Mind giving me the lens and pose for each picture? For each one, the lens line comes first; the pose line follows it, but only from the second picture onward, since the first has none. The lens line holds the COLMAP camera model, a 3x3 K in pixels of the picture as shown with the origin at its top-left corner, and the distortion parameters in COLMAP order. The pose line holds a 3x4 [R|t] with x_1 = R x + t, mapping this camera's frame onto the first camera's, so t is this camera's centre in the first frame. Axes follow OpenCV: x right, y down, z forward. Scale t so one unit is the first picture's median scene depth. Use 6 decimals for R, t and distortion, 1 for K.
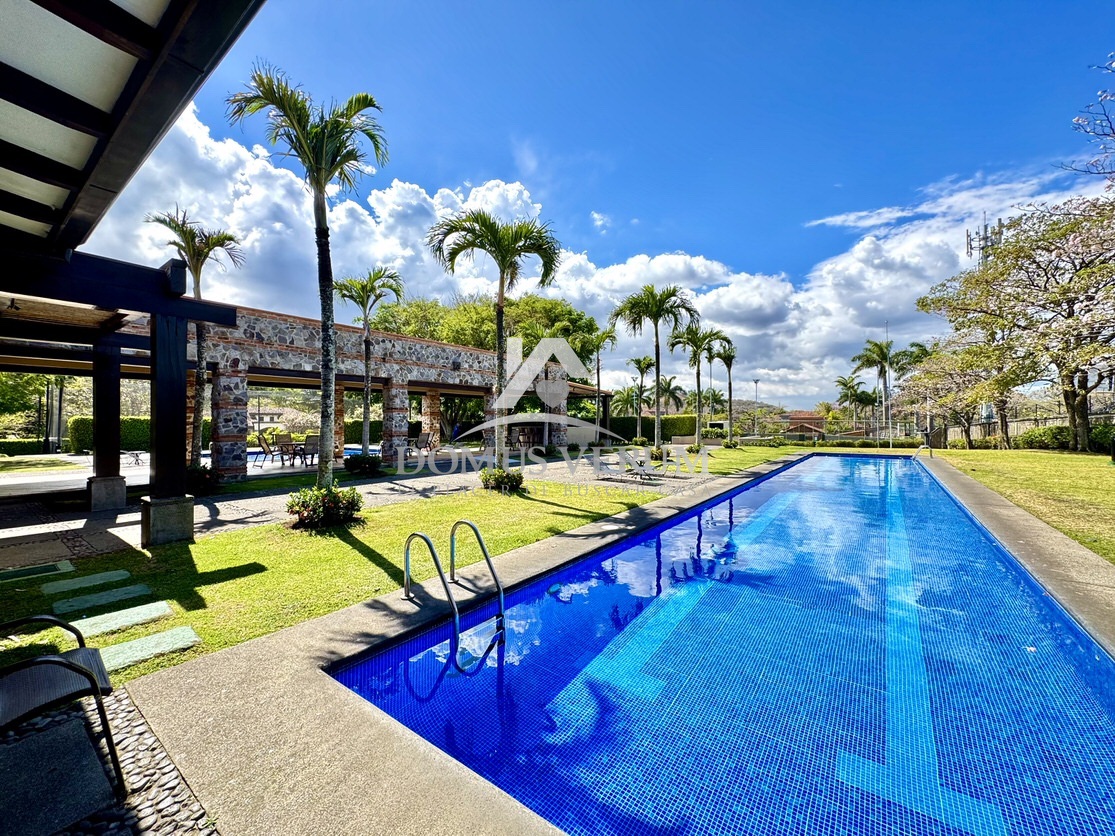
lens RADIAL K [[446.7, 0, 553.8], [0, 446.7, 418.1], [0, 0, 1]] dist [-0.001459, 0.000067]
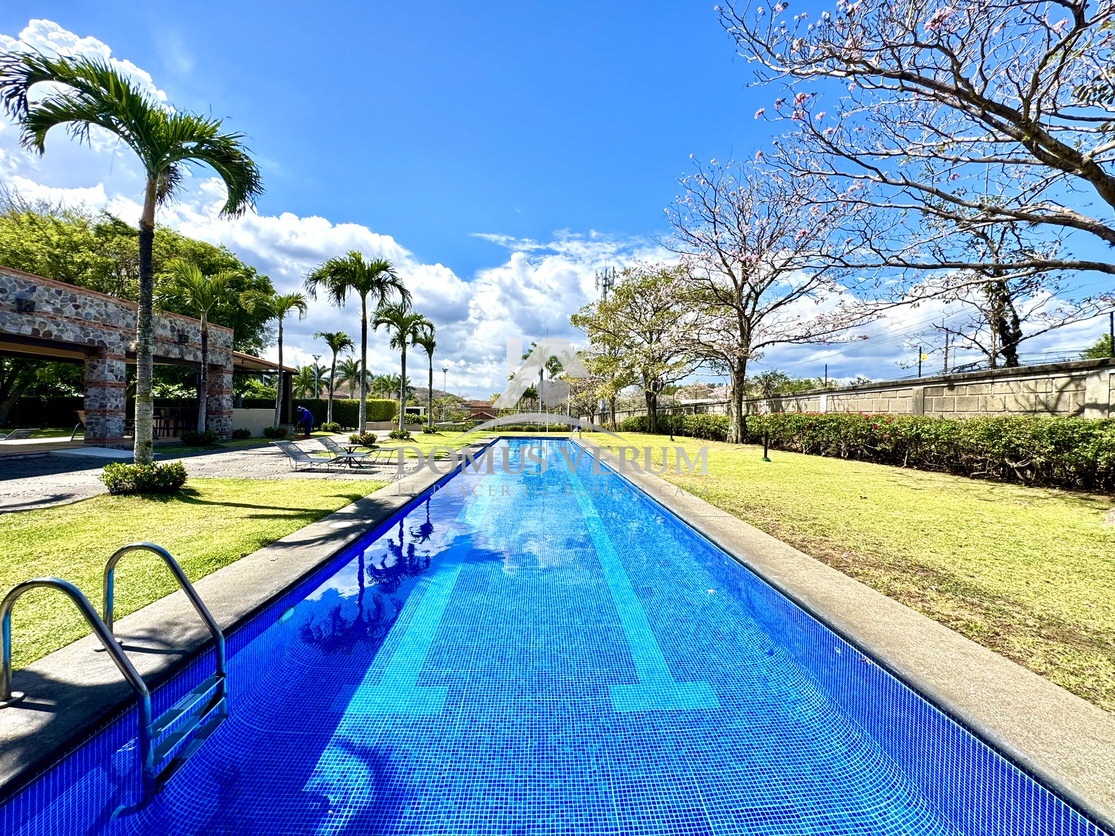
lens RADIAL K [[446.7, 0, 553.0], [0, 446.7, 417.4], [0, 0, 1]] dist [-0.001459, 0.000067]
pose [[0.772893, 0.011750, 0.634428, -0.045403], [-0.029057, 0.999435, 0.016889, 0.007862], [-0.633871, -0.031488, 0.772797, 0.048201]]
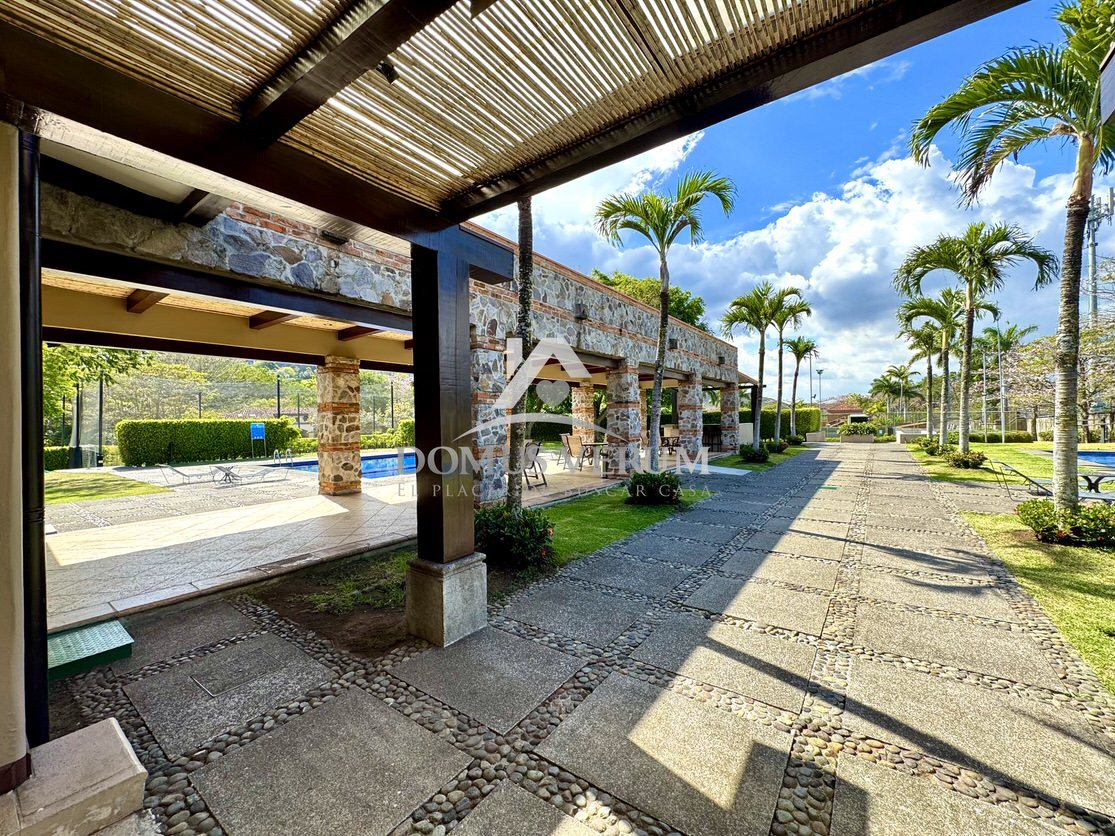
lens RADIAL K [[446.7, 0, 548.2], [0, 446.7, 420.9], [0, 0, 1]] dist [-0.001459, 0.000067]
pose [[0.999834, -0.016663, -0.007326, -0.463580], [0.016726, 0.999824, 0.008528, 0.000709], [0.007183, -0.008649, 0.999937, 0.281893]]
